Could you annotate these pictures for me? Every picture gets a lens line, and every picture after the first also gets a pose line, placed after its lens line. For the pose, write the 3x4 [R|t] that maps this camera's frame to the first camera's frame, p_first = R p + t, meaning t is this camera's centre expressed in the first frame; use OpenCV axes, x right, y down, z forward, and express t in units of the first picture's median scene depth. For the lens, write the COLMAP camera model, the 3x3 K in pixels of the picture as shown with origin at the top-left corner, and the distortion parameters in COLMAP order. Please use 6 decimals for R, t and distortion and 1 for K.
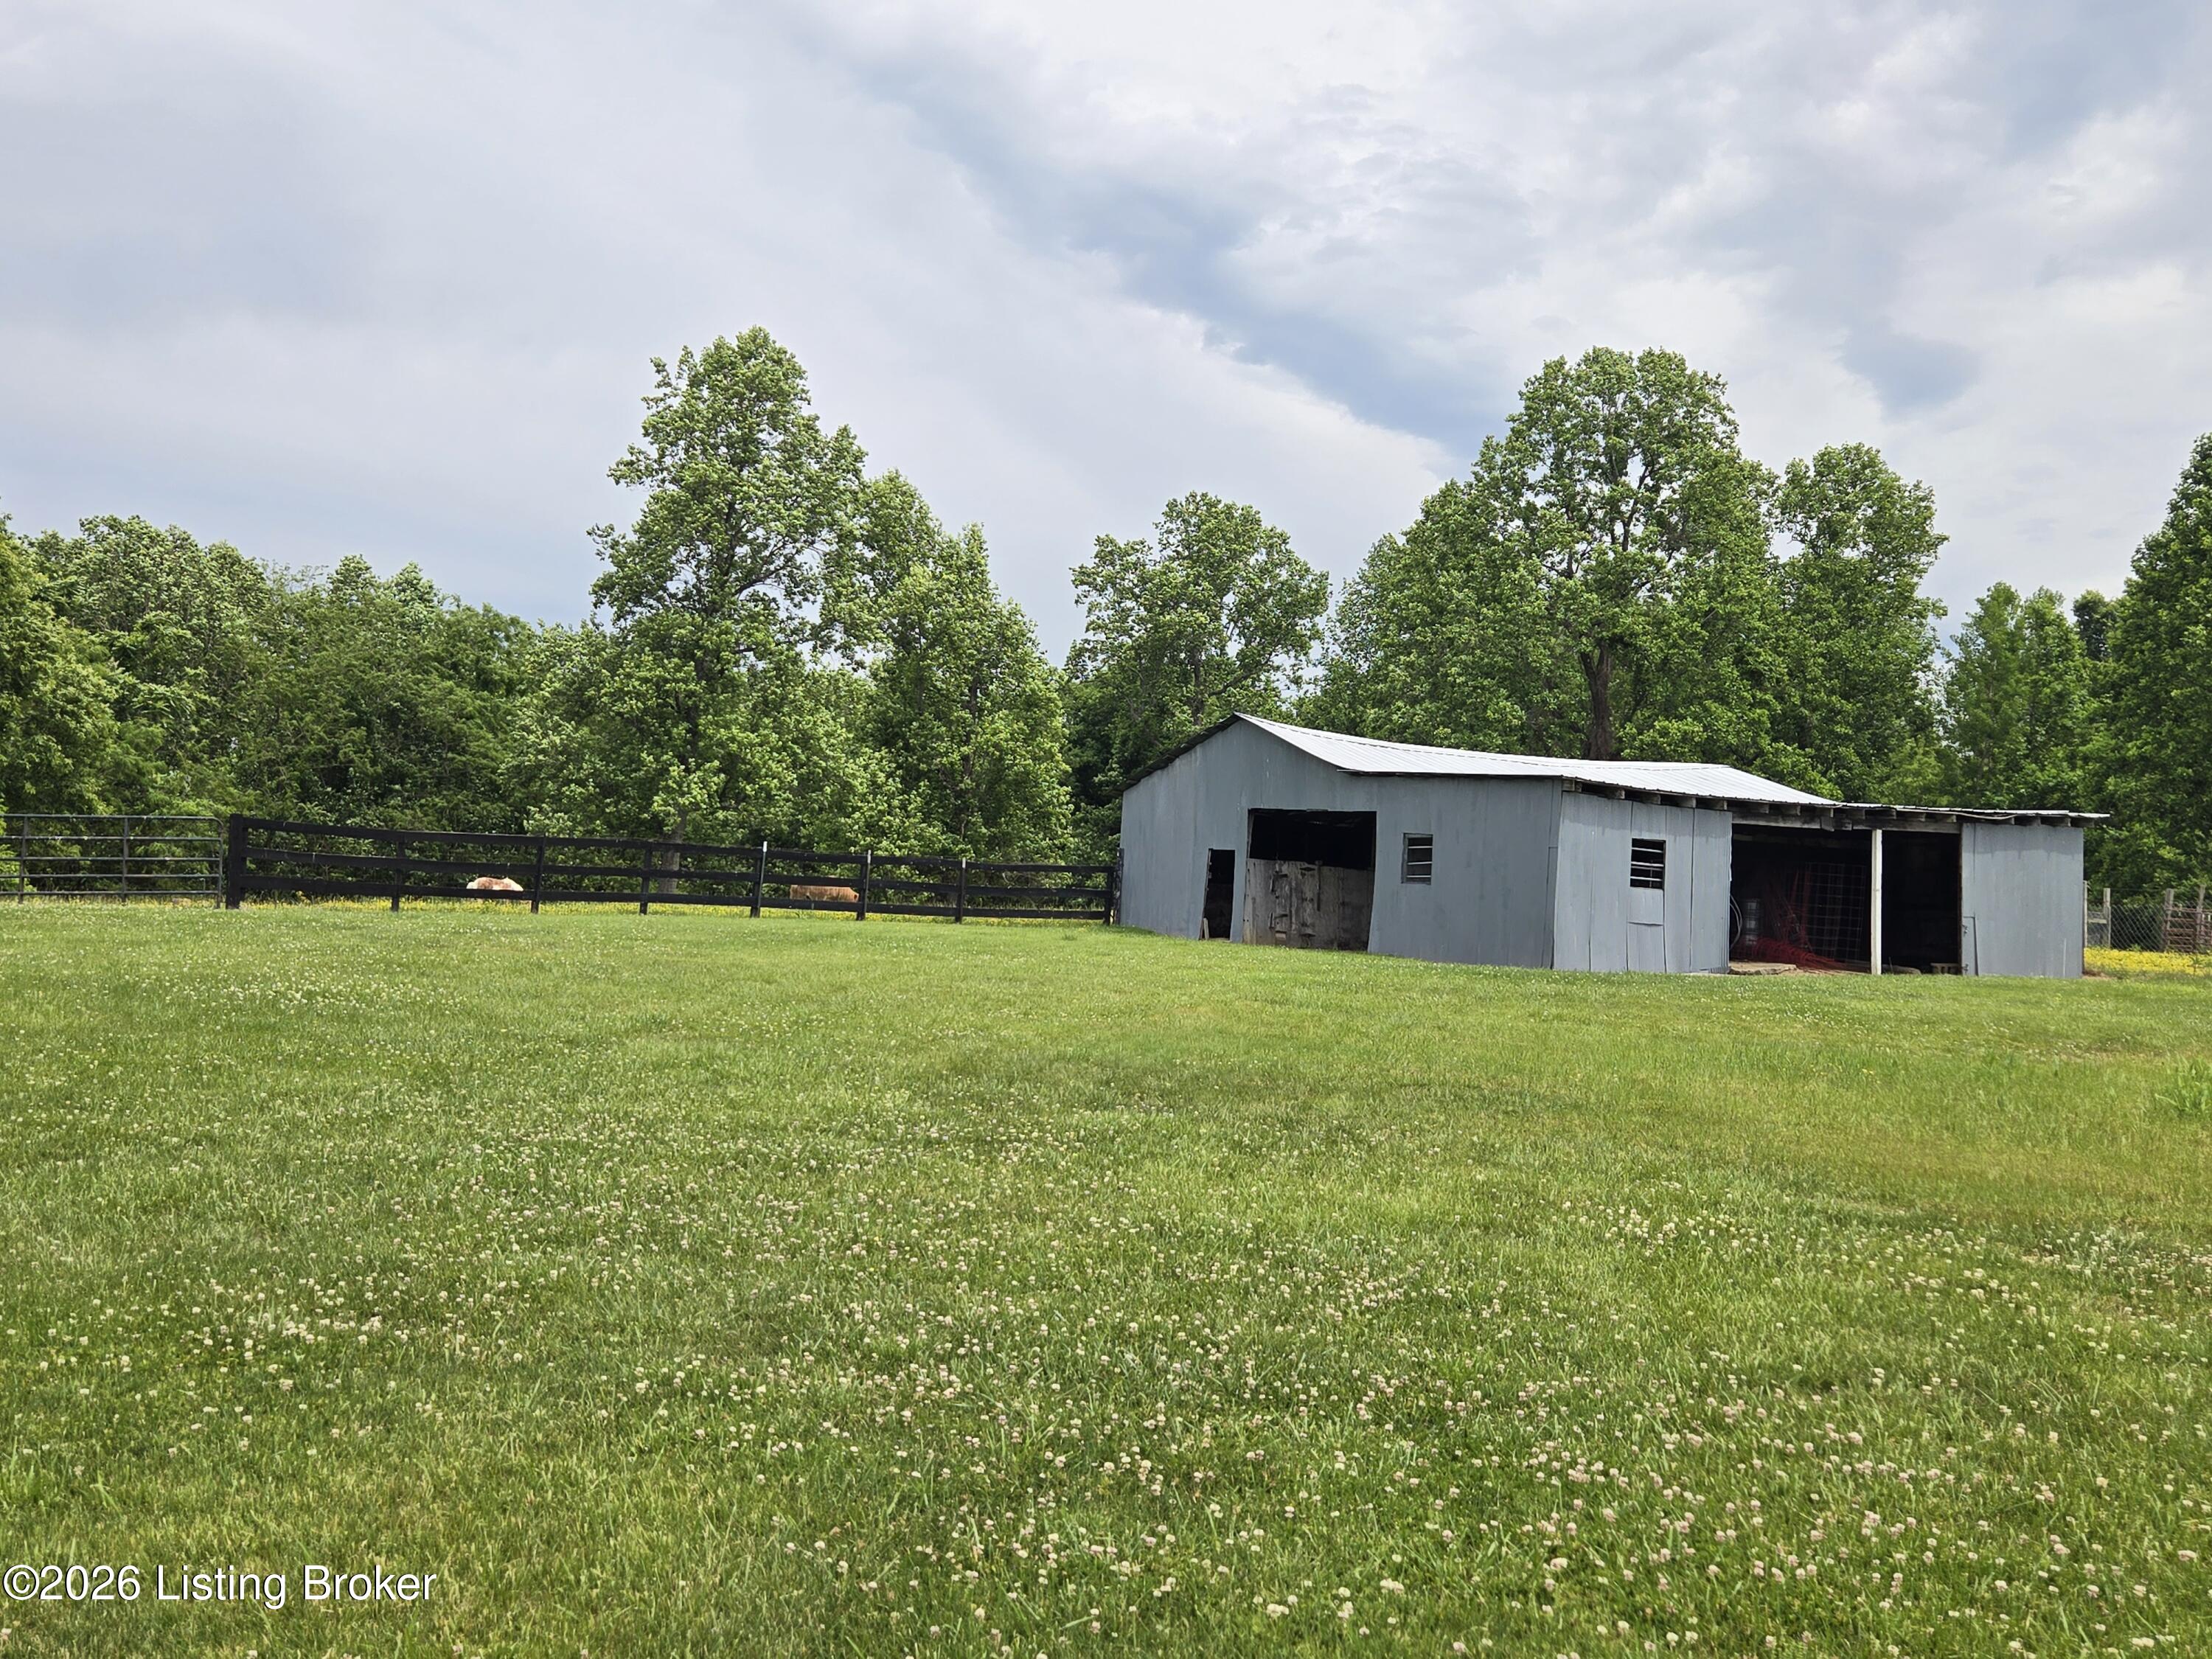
lens RADIAL K [[1928.1, 0, 1107.9], [0, 1928.1, 896.8], [0, 0, 1]] dist [-0.001770, 0.003659]
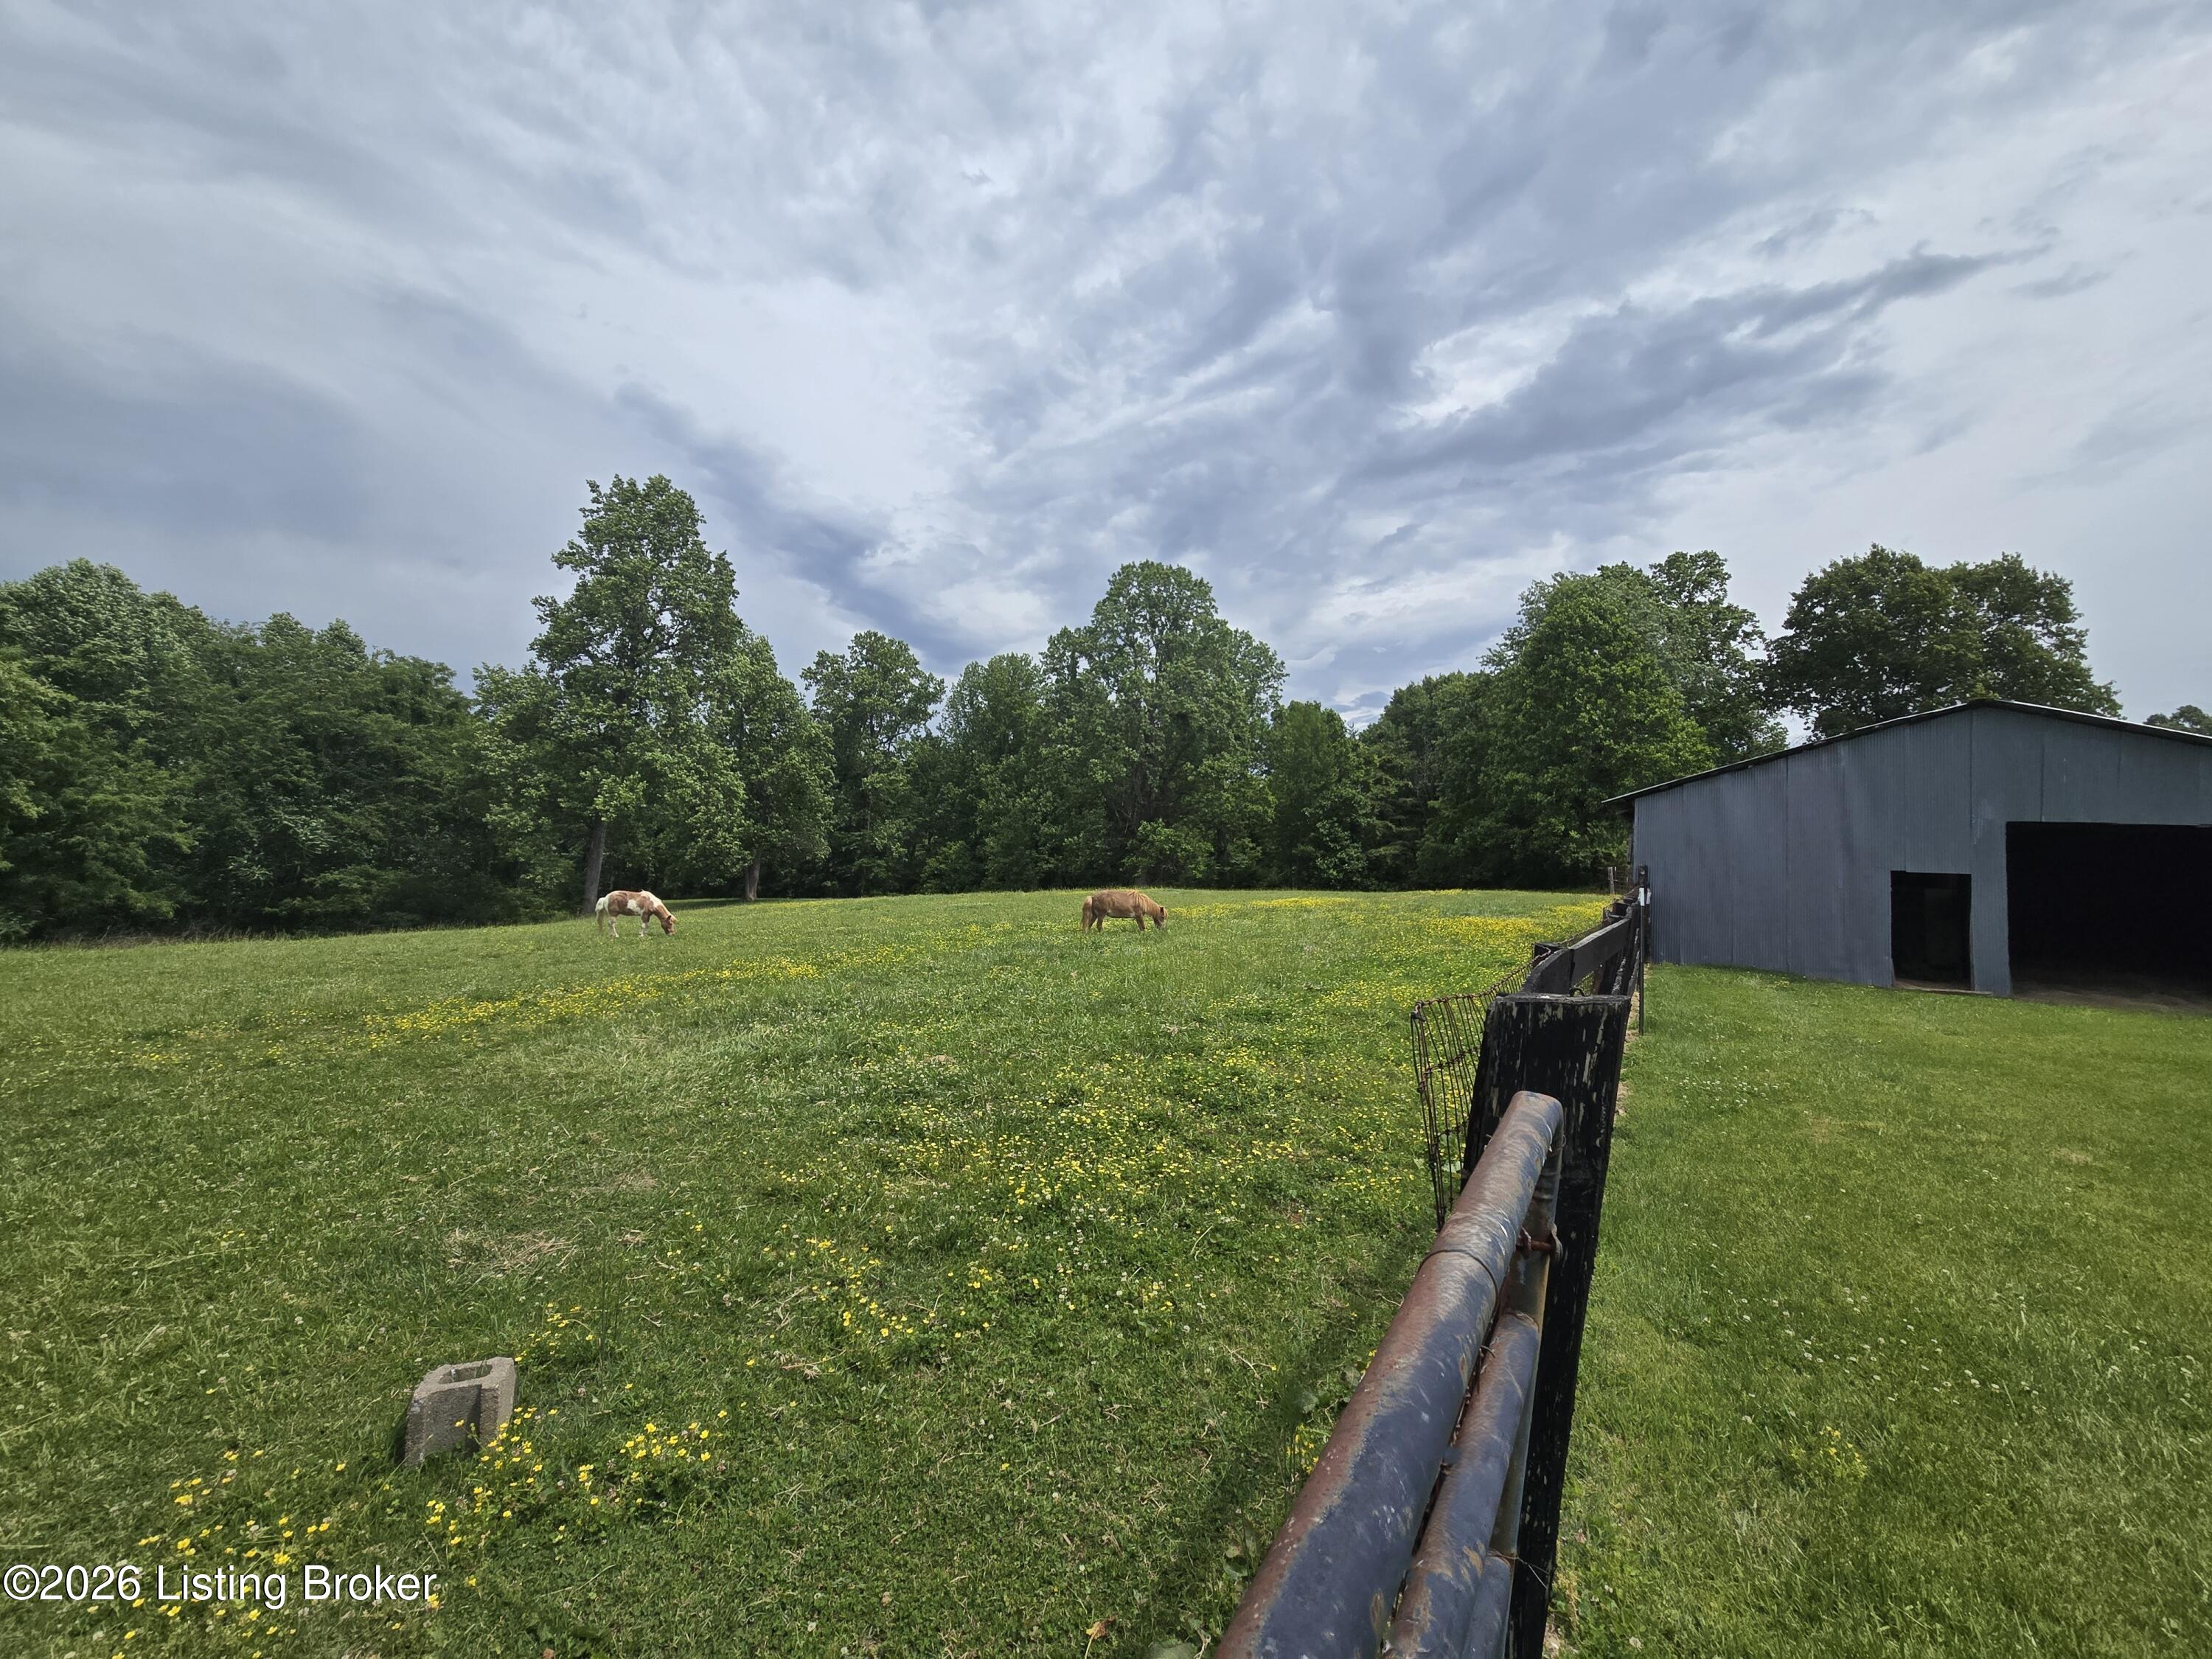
lens RADIAL K [[888.4, 0, 1103.3], [0, 888.4, 821.0], [0, 0, 1]] dist [0.001122, 0.000194]
pose [[0.925416, -0.003720, 0.378935, -0.132159], [0.014425, 0.999573, -0.025413, -0.014047], [-0.378678, 0.028984, 0.925074, 0.269482]]
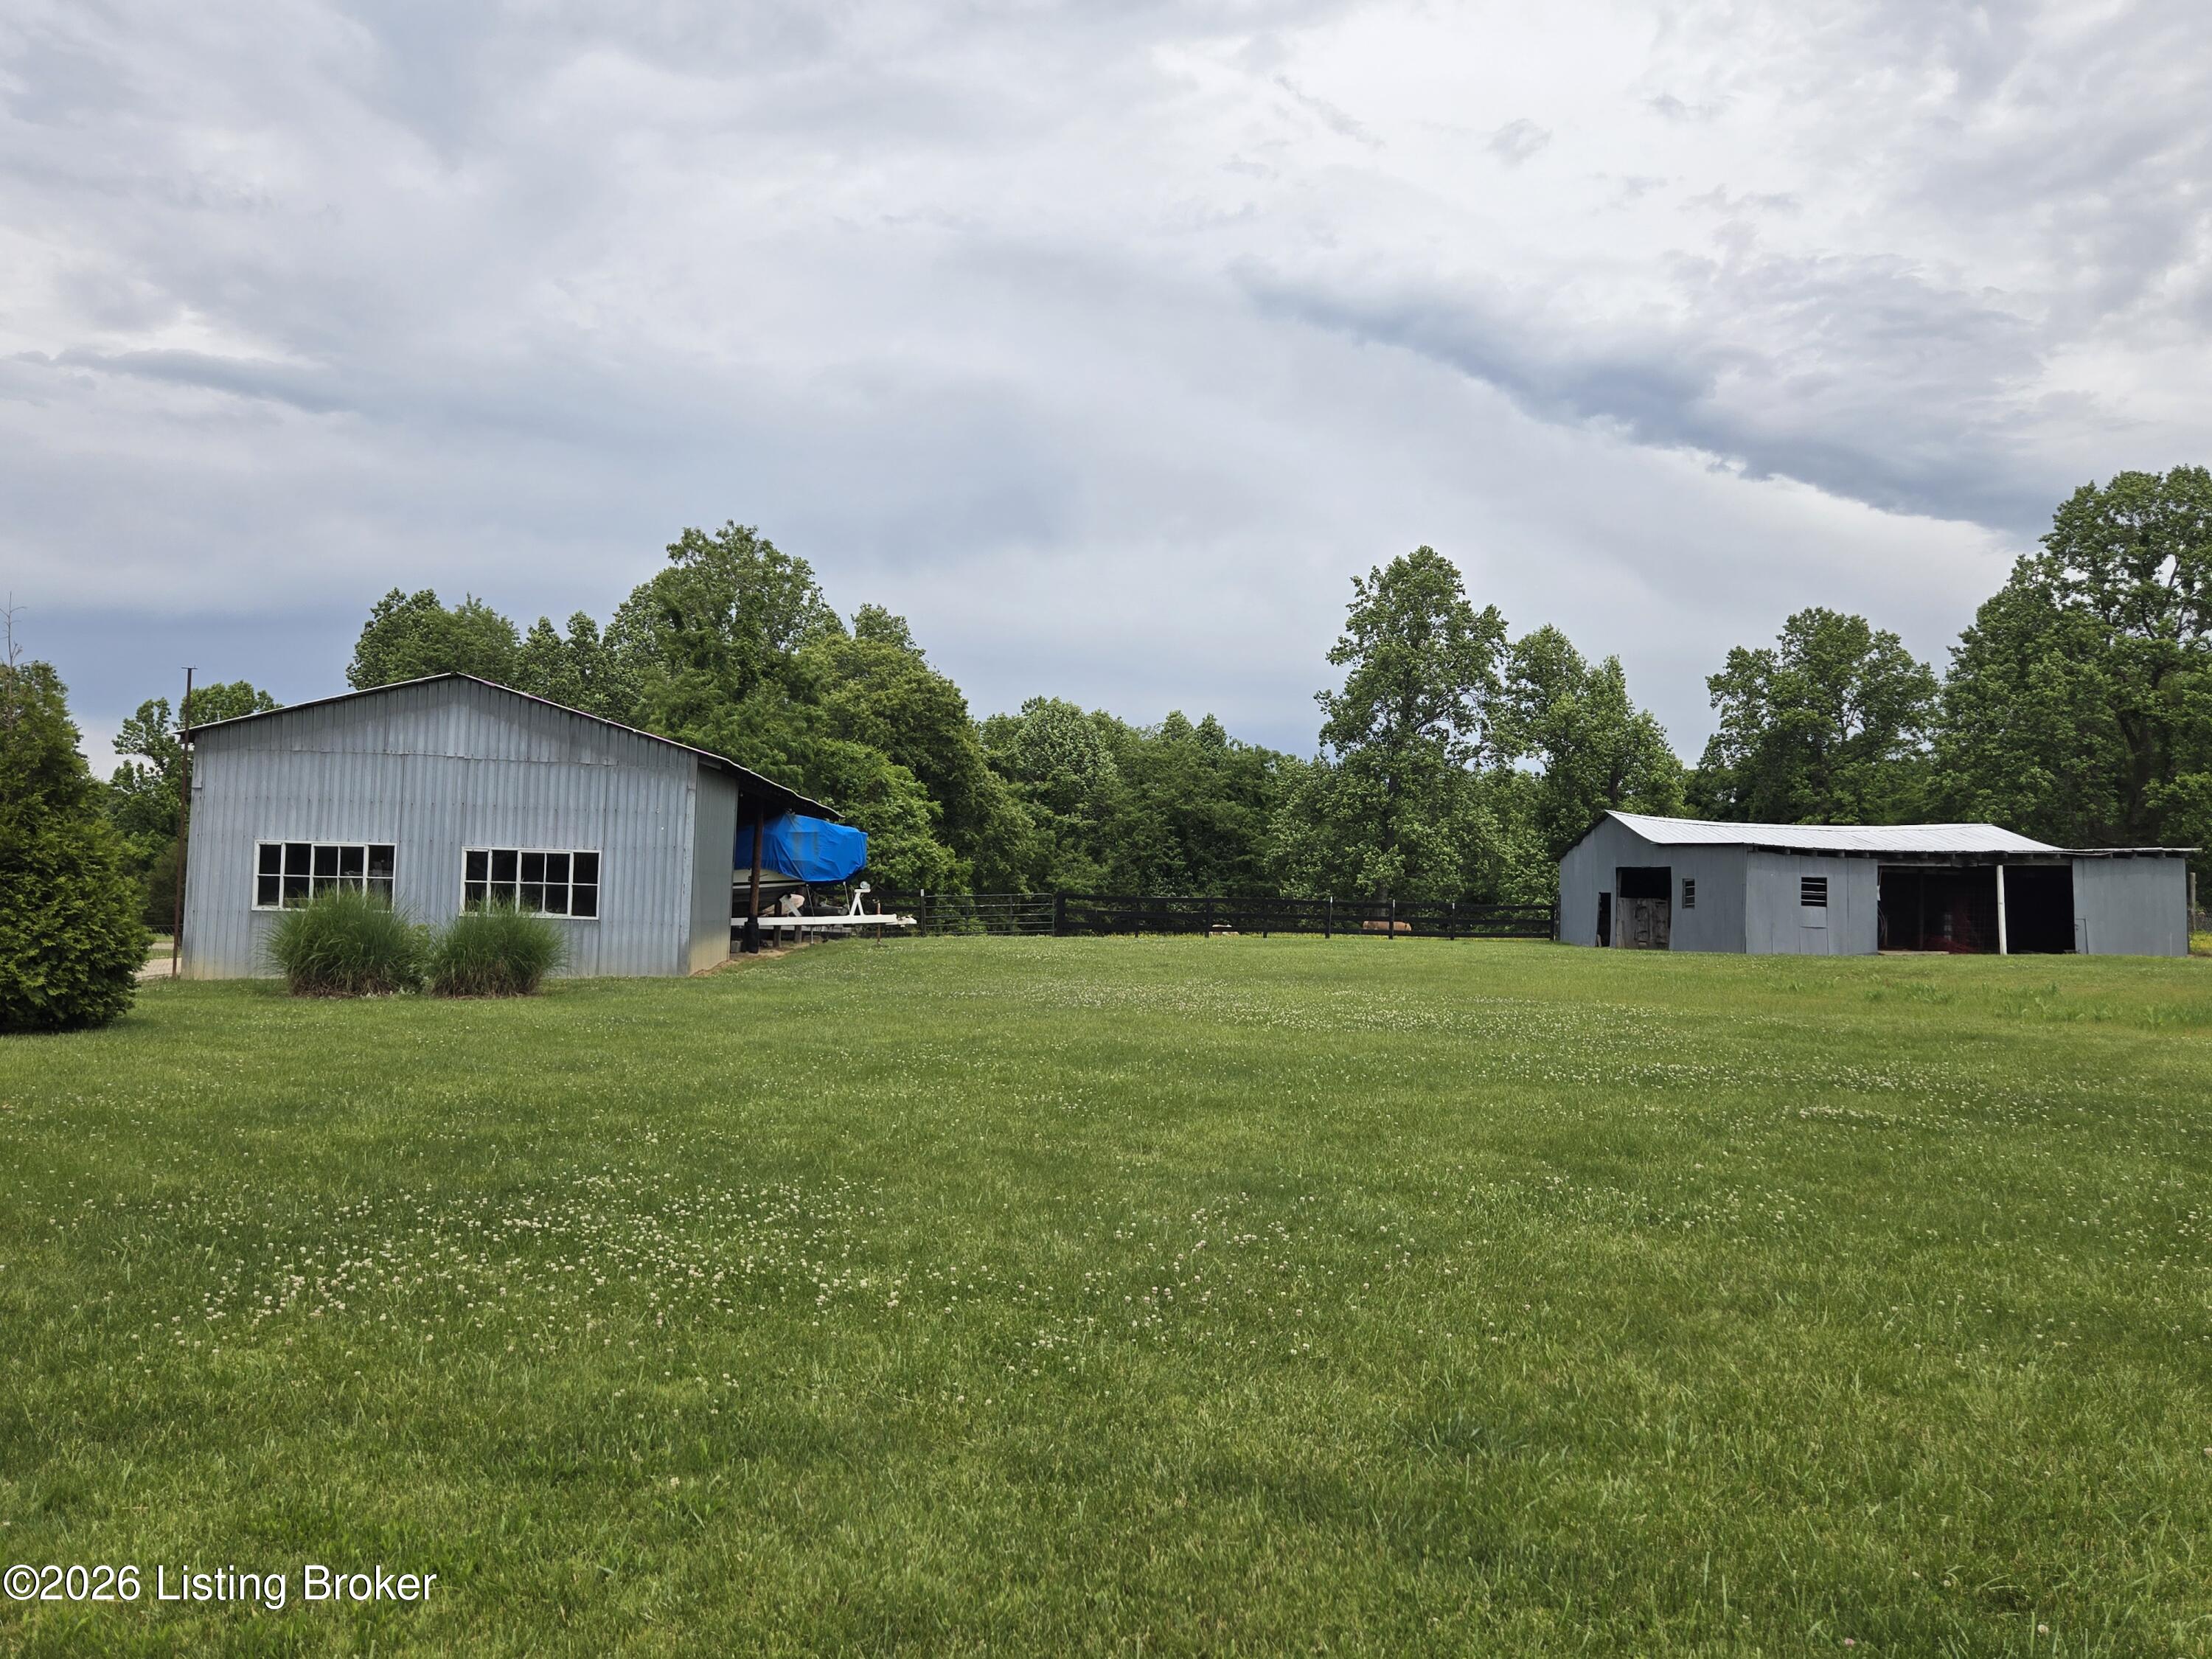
lens RADIAL K [[1928.1, 0, 1107.9], [0, 1928.1, 896.8], [0, 0, 1]] dist [-0.001770, 0.003659]
pose [[0.897281, -0.033445, -0.440191, 0.230080], [0.017308, 0.999025, -0.040626, 0.022259], [0.441120, 0.028834, 0.896985, -0.390070]]
